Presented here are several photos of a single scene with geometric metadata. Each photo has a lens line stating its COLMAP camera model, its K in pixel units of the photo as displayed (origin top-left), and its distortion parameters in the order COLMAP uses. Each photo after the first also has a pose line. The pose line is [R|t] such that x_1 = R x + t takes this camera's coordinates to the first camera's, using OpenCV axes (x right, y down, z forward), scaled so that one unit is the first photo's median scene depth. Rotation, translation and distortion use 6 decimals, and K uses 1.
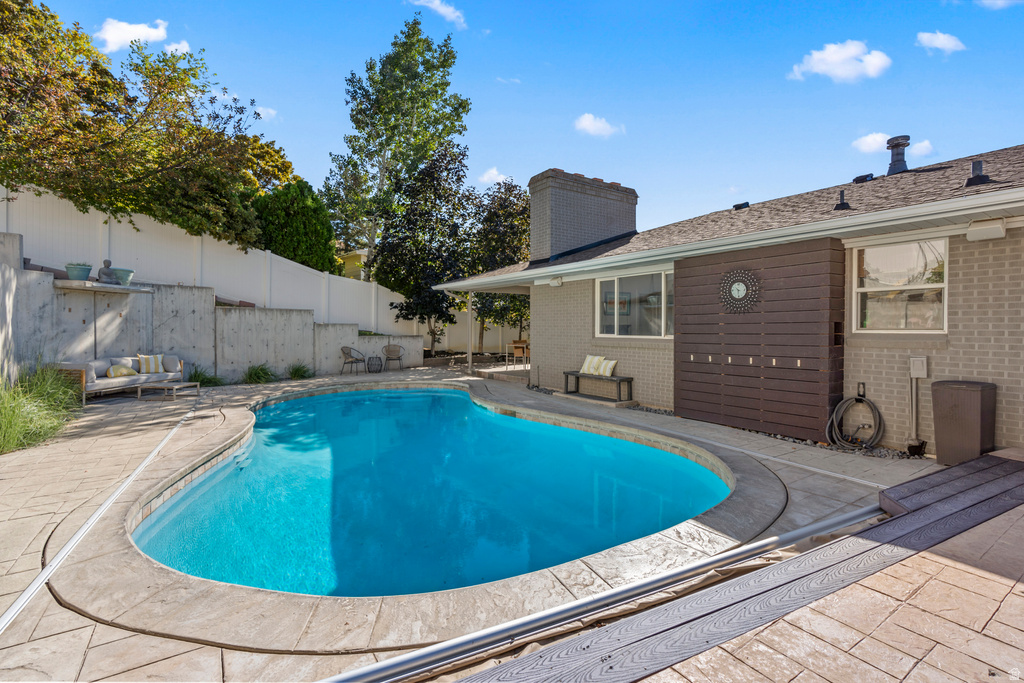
lens RADIAL K [[467.1, 0, 508.1], [0, 467.1, 337.4], [0, 0, 1]] dist [-0.005433, 0.000467]
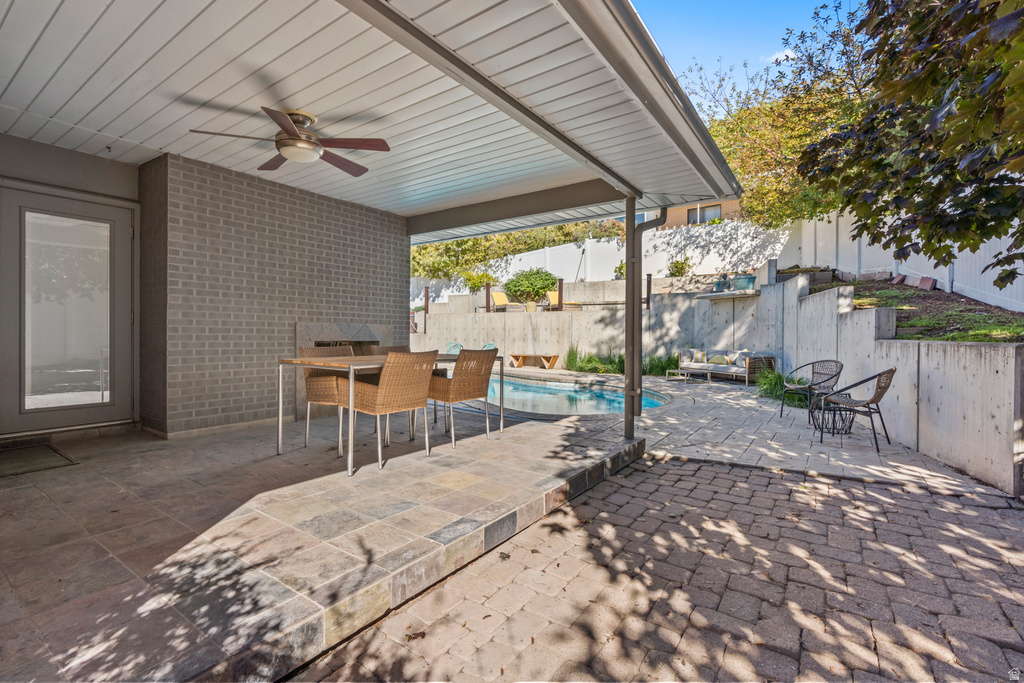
lens RADIAL K [[467.1, 0, 508.1], [0, 467.1, 337.4], [0, 0, 1]] dist [-0.005433, 0.000467]
pose [[-0.929468, -0.005616, -0.368861, 0.149949], [-0.018003, 0.999383, 0.030150, -0.014807], [0.368464, 0.034664, -0.928996, 1.668028]]
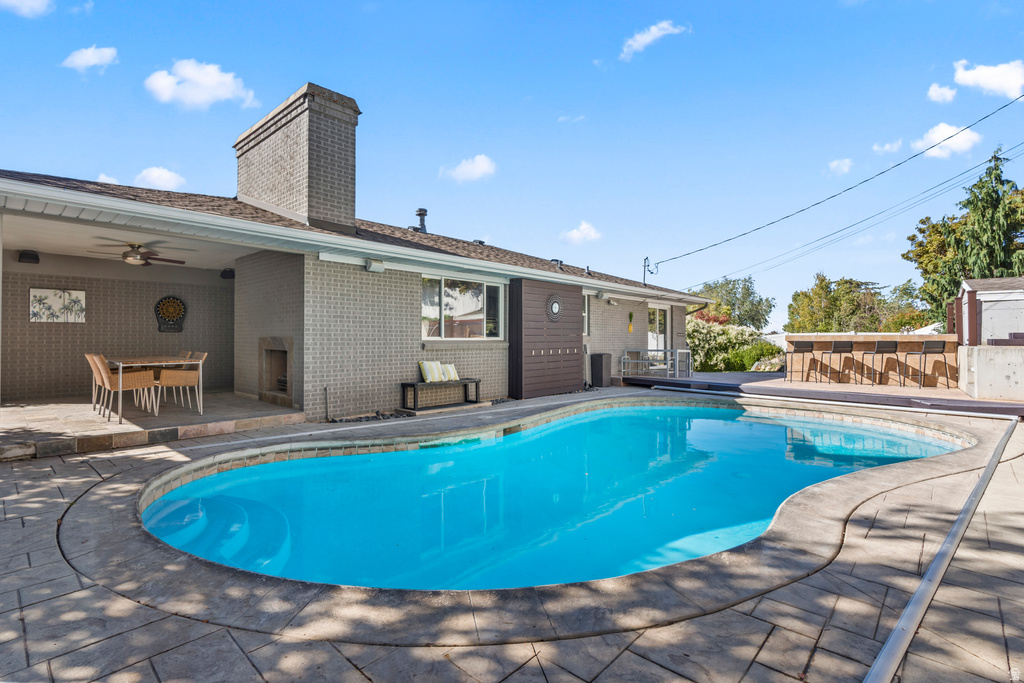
lens RADIAL K [[482.8, 0, 506.4], [0, 482.8, 336.1], [0, 0, 1]] dist [-0.000473, 0.000131]
pose [[-0.238854, 0.007019, 0.971030, -0.656052], [0.021106, 0.999775, -0.002035, -0.003131], [-0.970826, 0.020009, -0.238949, 0.959684]]
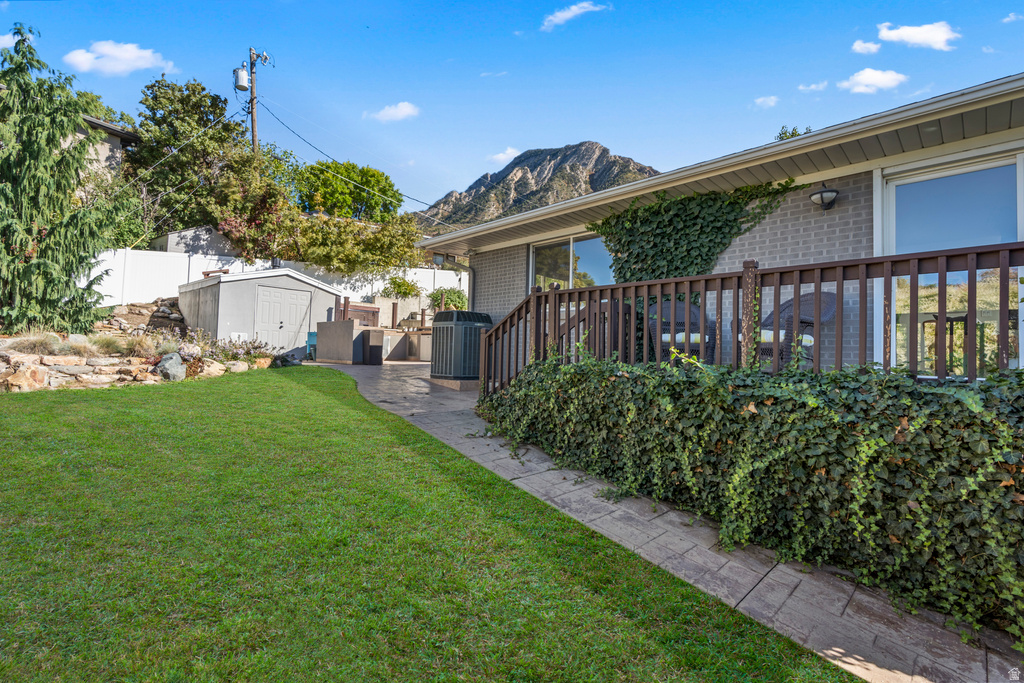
lens RADIAL K [[463.9, 0, 512.0], [0, 463.9, 341.5], [0, 0, 1]] dist [-0.000874, 0.000162]
pose [[0.195916, -0.027272, -0.980241, 1.614179], [-0.050361, 0.998014, -0.037831, 0.098191], [0.979327, 0.056777, 0.194154, -0.097745]]
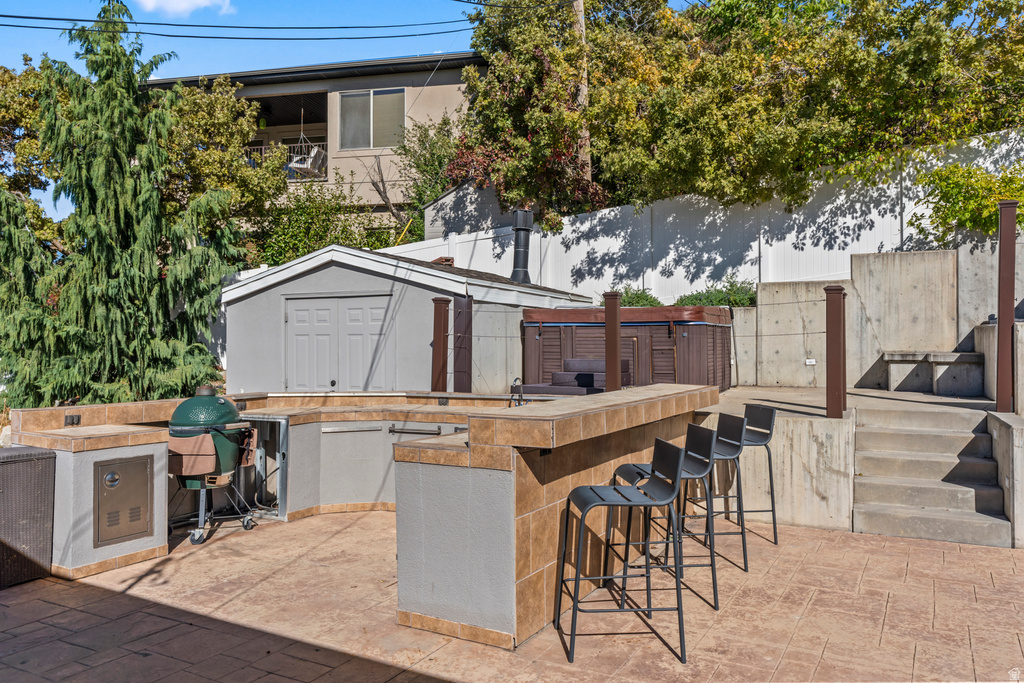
lens RADIAL K [[757.4, 0, 507.0], [0, 757.4, 325.6], [0, 0, 1]] dist [0.003626, 0.004382]
pose [[-0.896130, -0.014673, -0.443549, 0.436999], [-0.014450, 0.999888, -0.003882, -0.033289], [0.443557, 0.002931, -0.896242, 0.354717]]
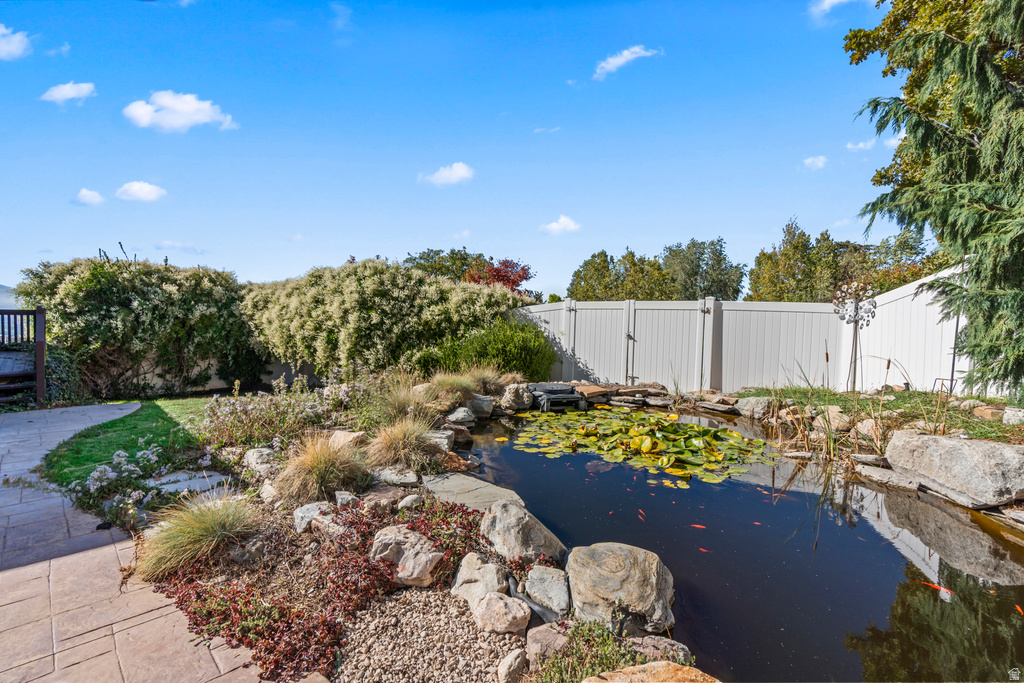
lens RADIAL K [[467.1, 0, 508.1], [0, 467.1, 337.4], [0, 0, 1]] dist [-0.005433, 0.000467]
pose [[-0.200704, -0.055732, 0.978065, 0.345128], [0.002144, 0.998353, 0.057328, 0.023628], [-0.979650, 0.013603, -0.200254, -0.525271]]
